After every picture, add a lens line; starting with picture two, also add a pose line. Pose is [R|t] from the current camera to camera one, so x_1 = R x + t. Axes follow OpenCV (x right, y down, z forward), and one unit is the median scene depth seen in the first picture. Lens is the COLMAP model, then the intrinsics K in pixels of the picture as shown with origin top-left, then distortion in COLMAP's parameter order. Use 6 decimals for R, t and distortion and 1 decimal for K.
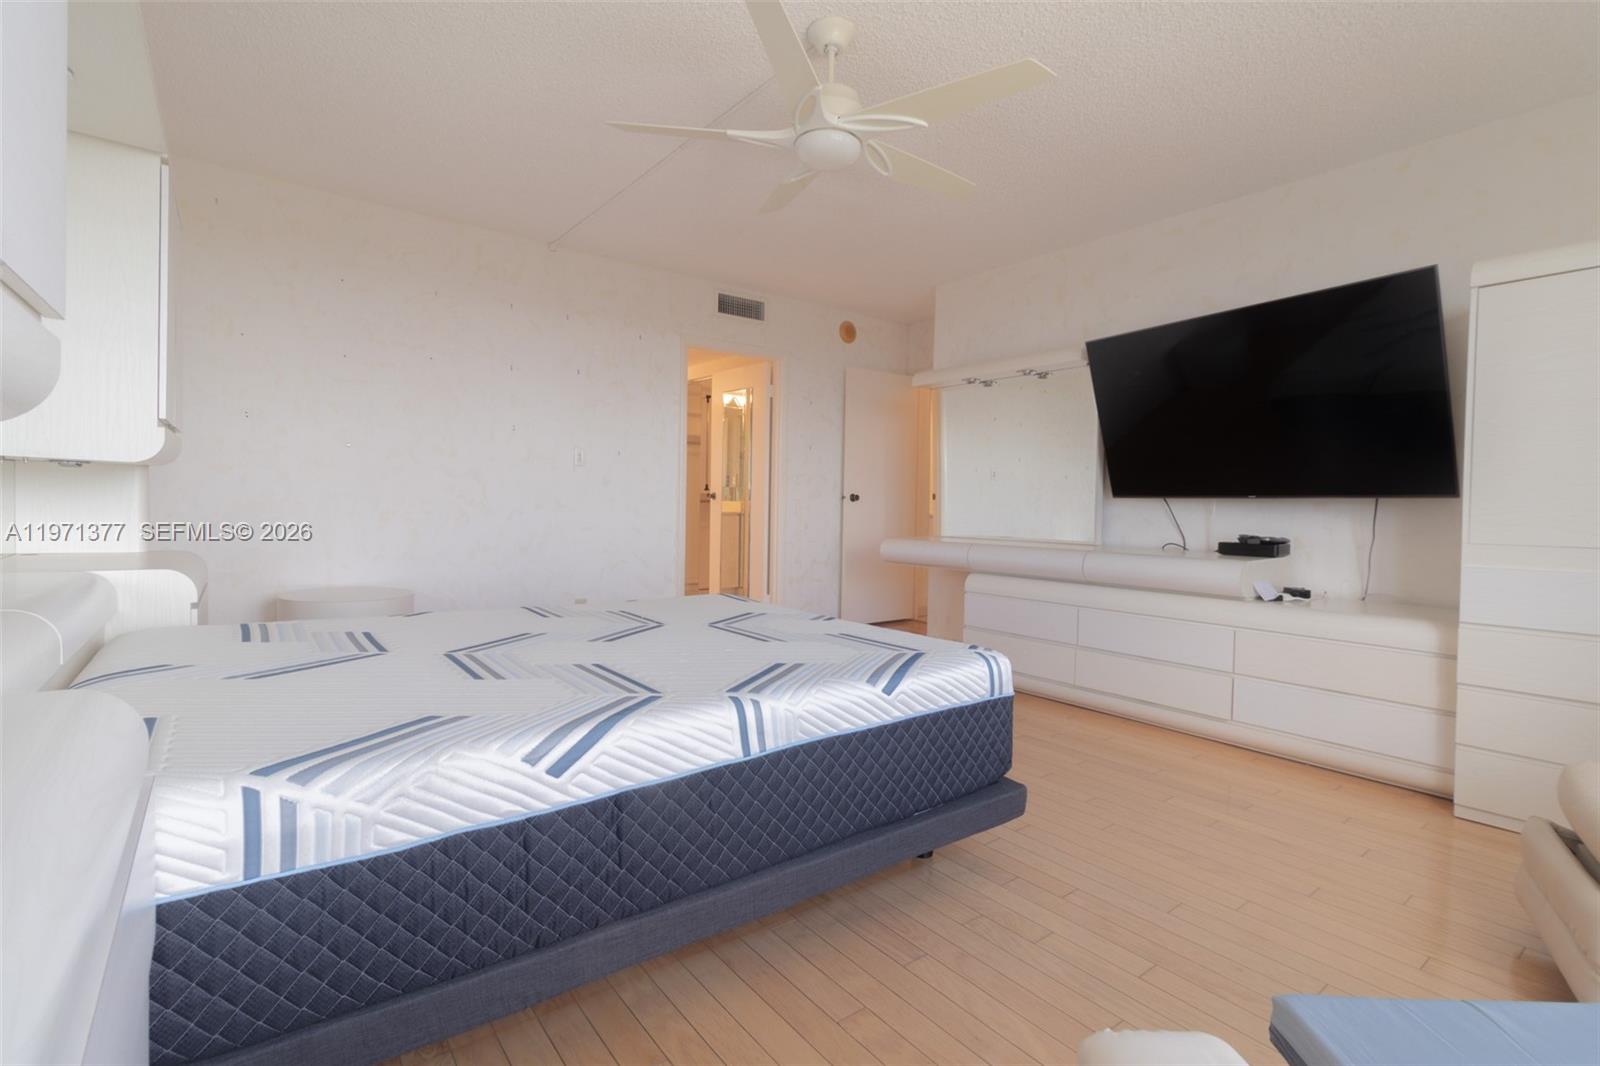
lens RADIAL K [[747.2, 0, 800.9], [0, 747.2, 527.4], [0, 0, 1]] dist [-0.001048, -0.000016]
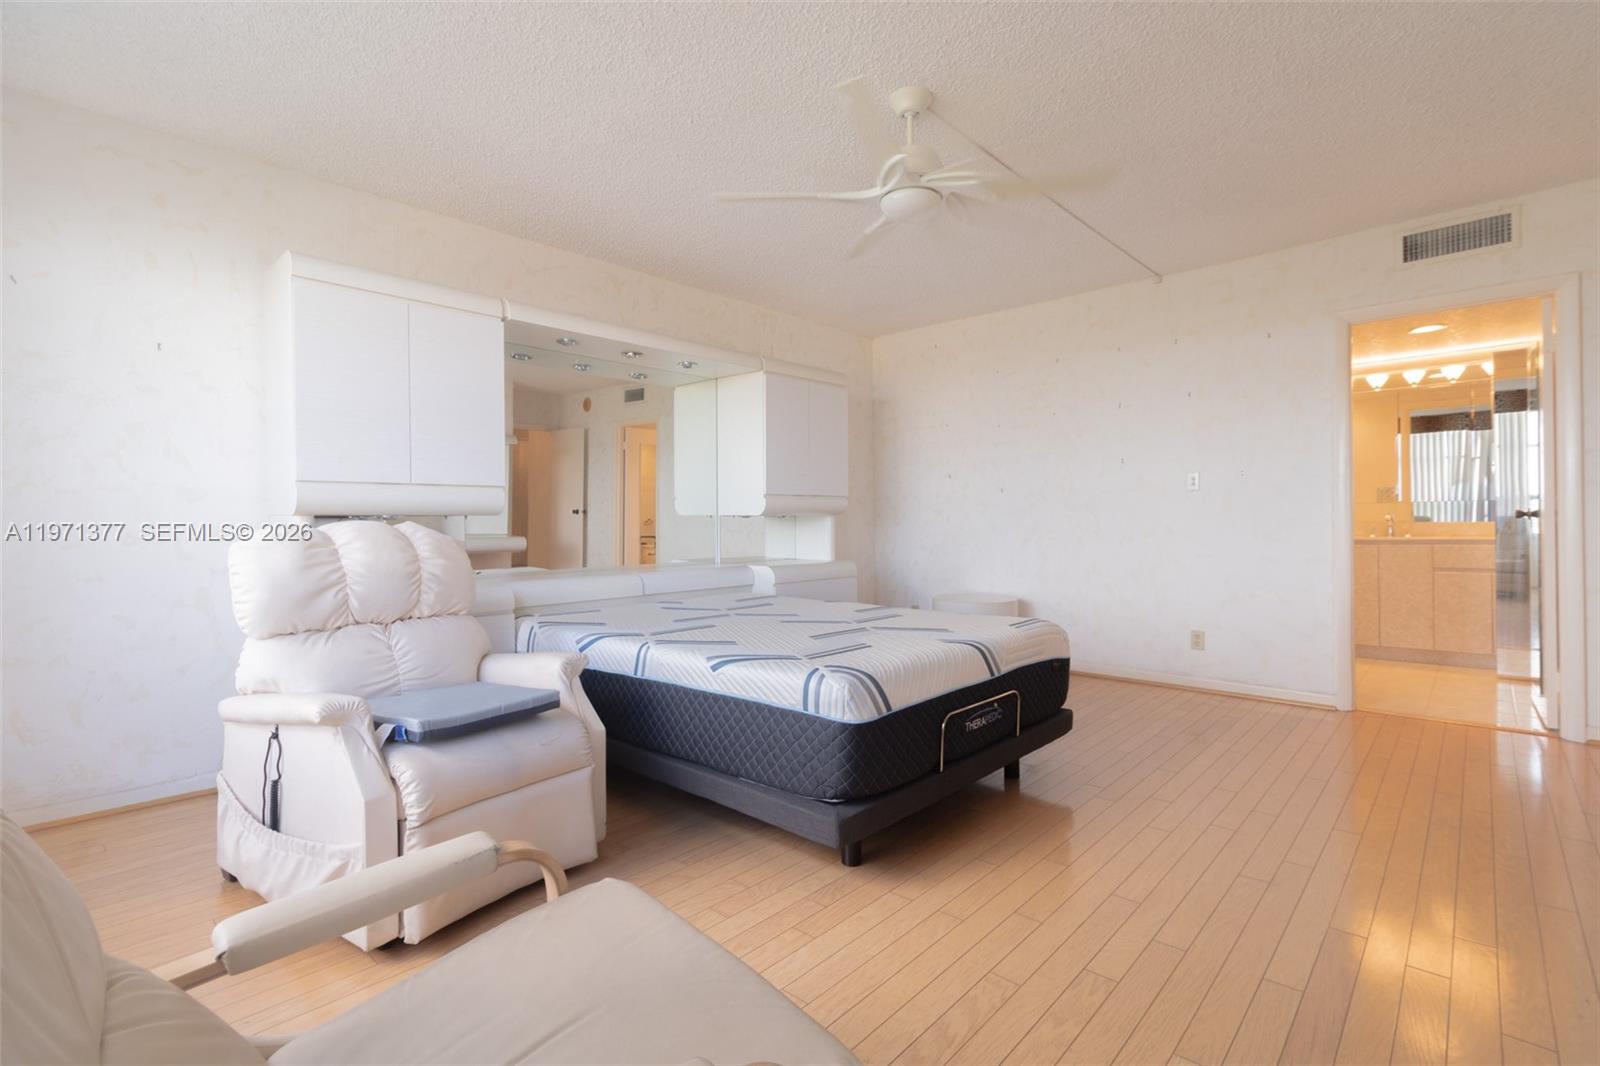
lens RADIAL K [[735.6, 0, 803.7], [0, 735.6, 528.2], [0, 0, 1]] dist [0.000342, -0.000482]
pose [[0.180721, -0.018300, -0.983364, 1.299972], [-0.020457, 0.999541, -0.022360, -0.006443], [0.983322, 0.024158, 0.180264, 0.819137]]
